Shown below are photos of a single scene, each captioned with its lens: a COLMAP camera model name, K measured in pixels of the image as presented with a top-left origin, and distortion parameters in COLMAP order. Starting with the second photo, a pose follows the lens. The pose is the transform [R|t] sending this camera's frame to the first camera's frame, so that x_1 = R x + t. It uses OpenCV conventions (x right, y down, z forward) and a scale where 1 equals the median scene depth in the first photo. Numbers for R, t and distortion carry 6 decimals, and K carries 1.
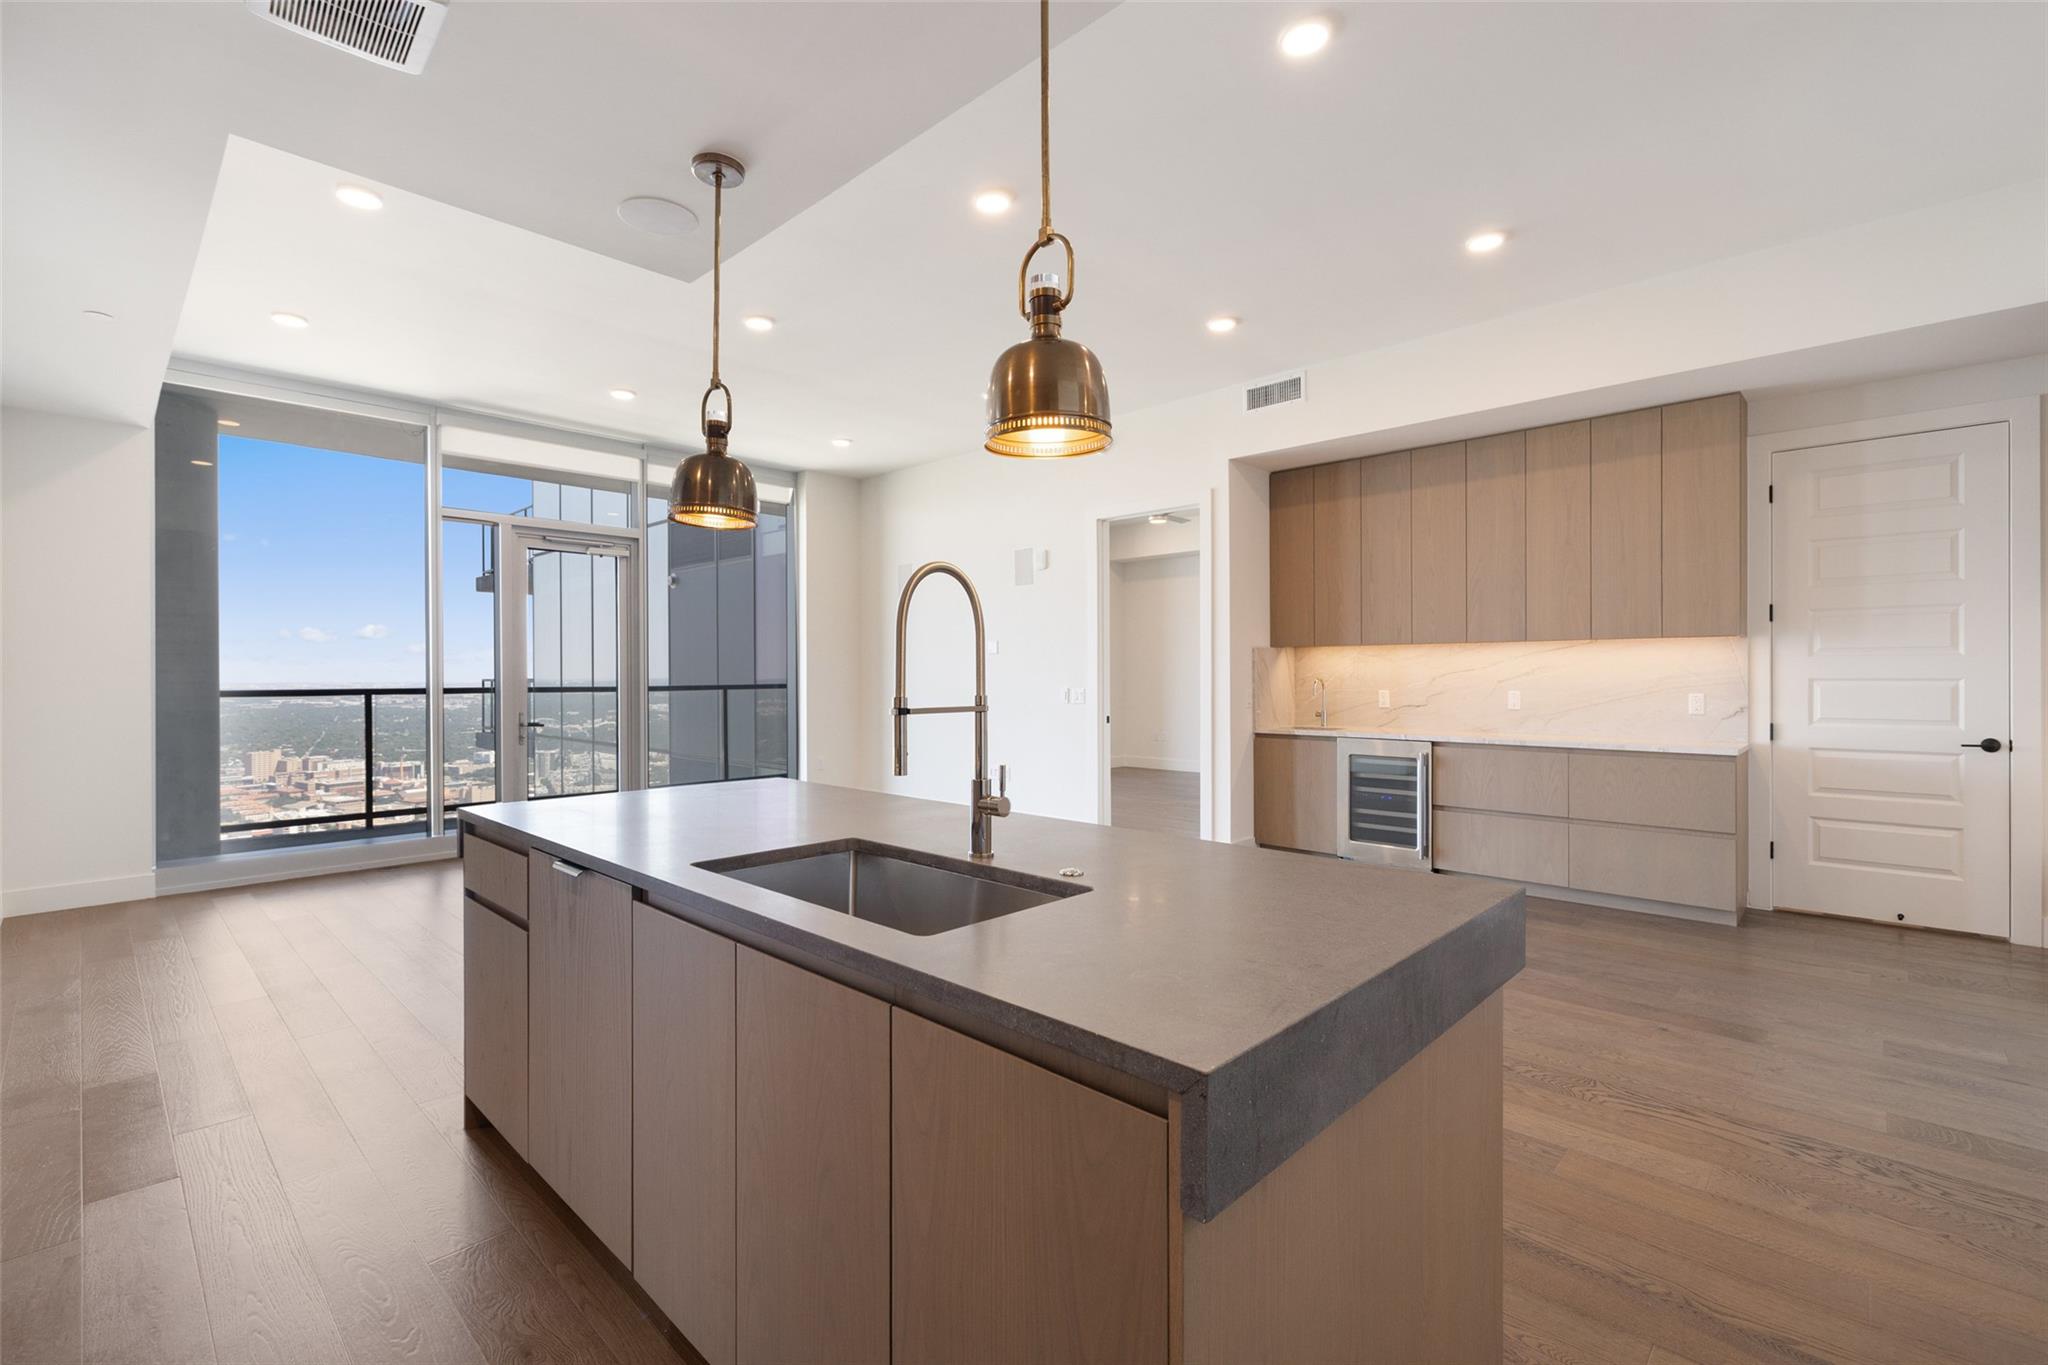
lens RADIAL K [[907.9, 0, 1024.0], [0, 907.9, 682.5], [0, 0, 1]] dist [0.001584, 0.000361]
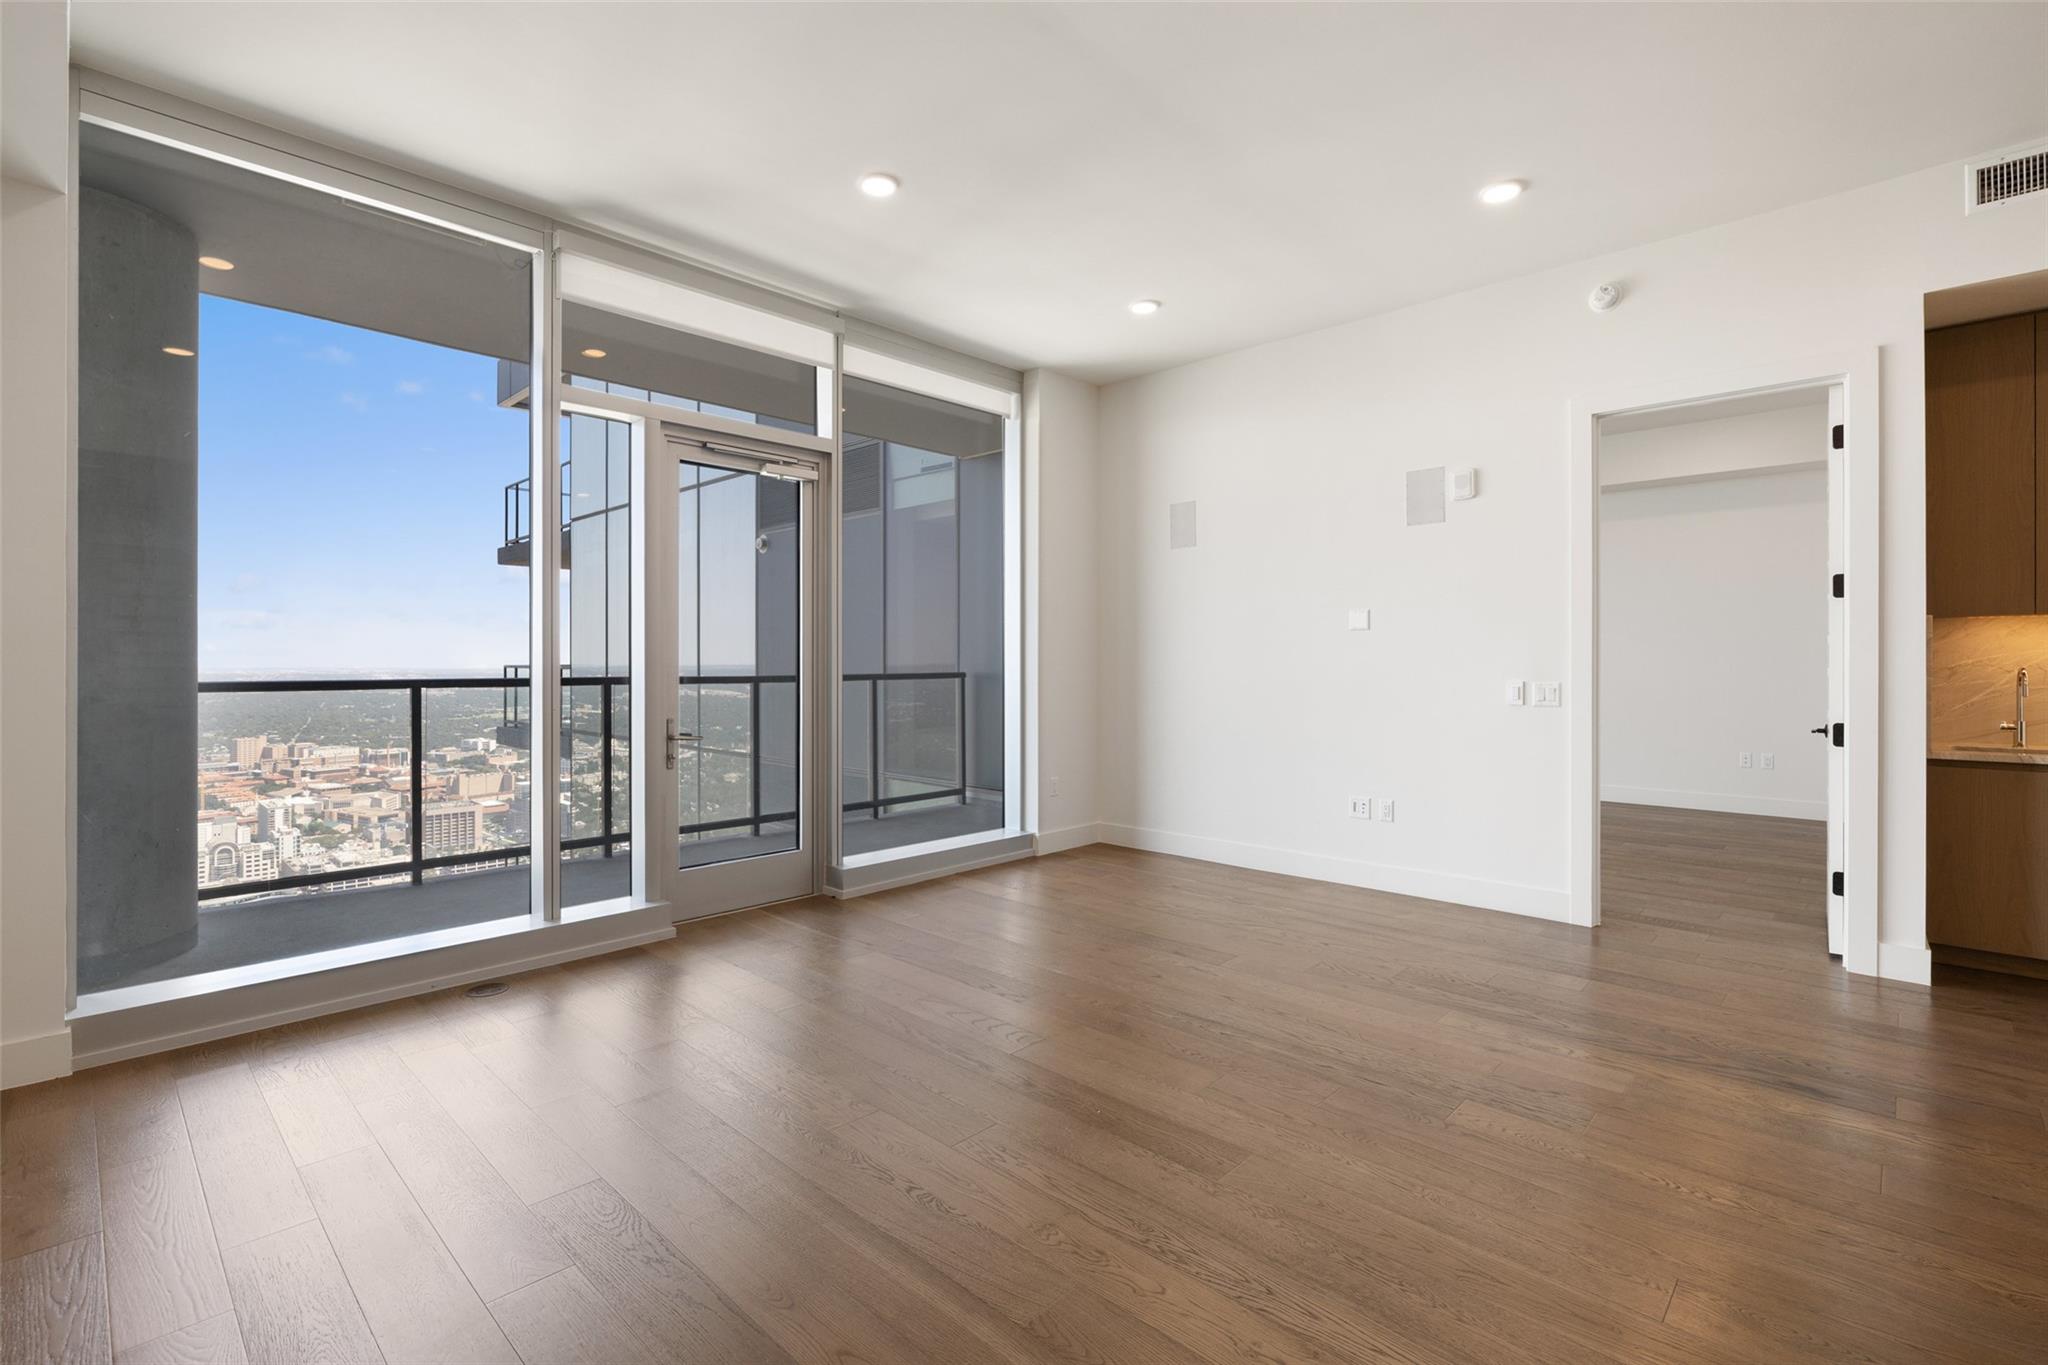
lens RADIAL K [[919.9, 0, 1018.9], [0, 919.9, 664.1], [0, 0, 1]] dist [-0.003190, -0.000373]
pose [[0.999995, 0.002770, 0.001194, -0.350999], [-0.002762, 0.999976, -0.006328, -0.001099], [-0.001212, 0.006325, 0.999979, 0.403084]]
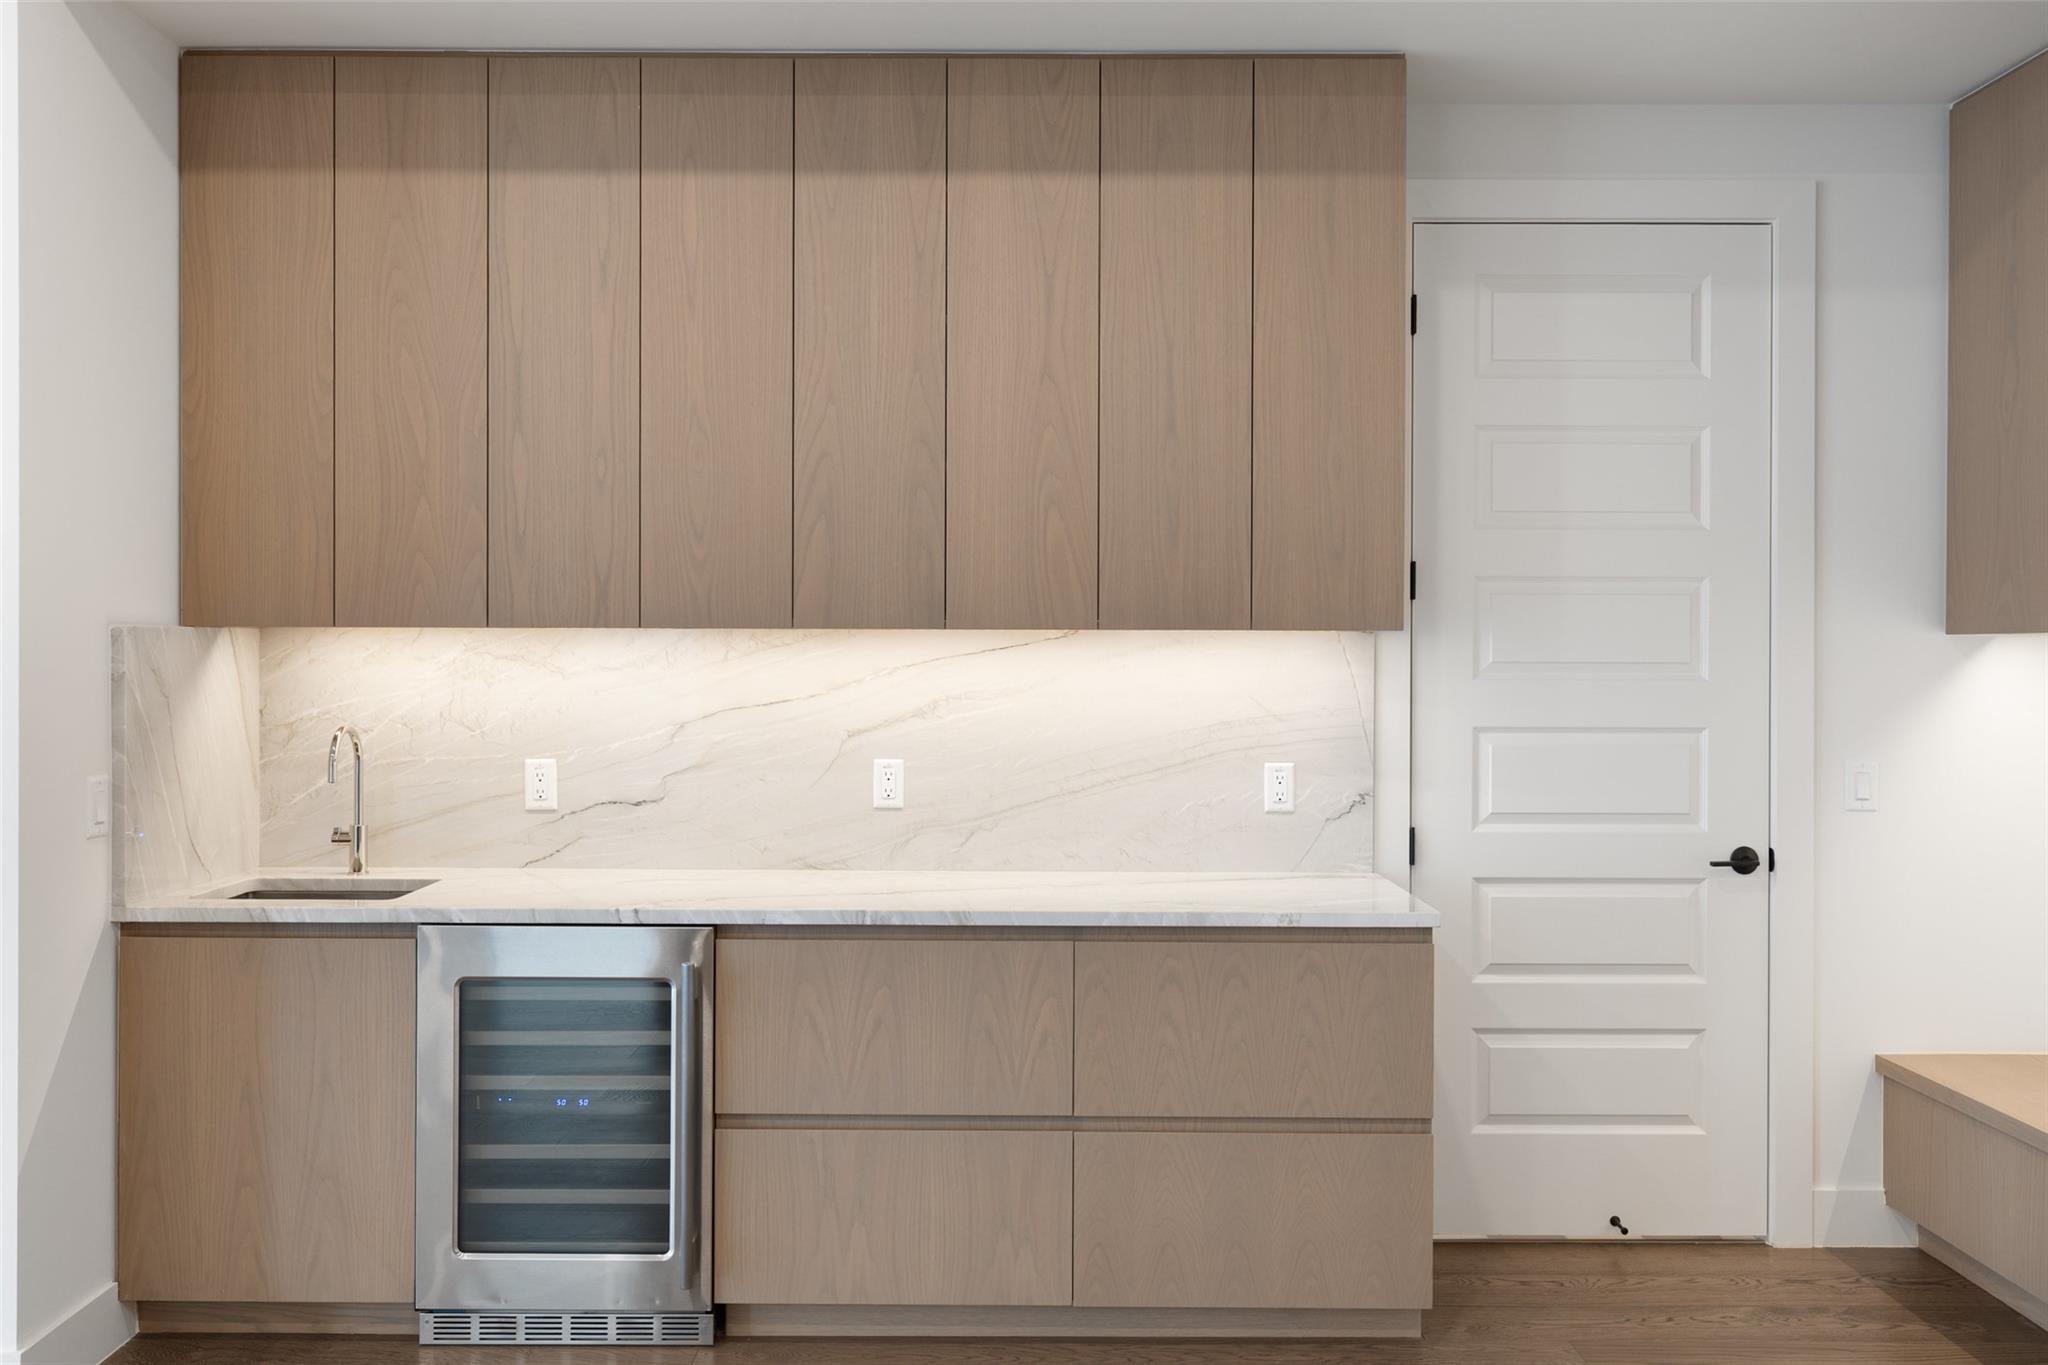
lens RADIAL K [[1600.3, 0, 1027.4], [0, 1600.3, 651.2], [0, 0, 1]] dist [0.006774, 0.004516]
pose [[0.717847, 0.006206, 0.696173, 0.107754], [-0.001258, 0.999970, -0.007617, -0.027586], [-0.696200, 0.004592, 0.717834, 0.440273]]
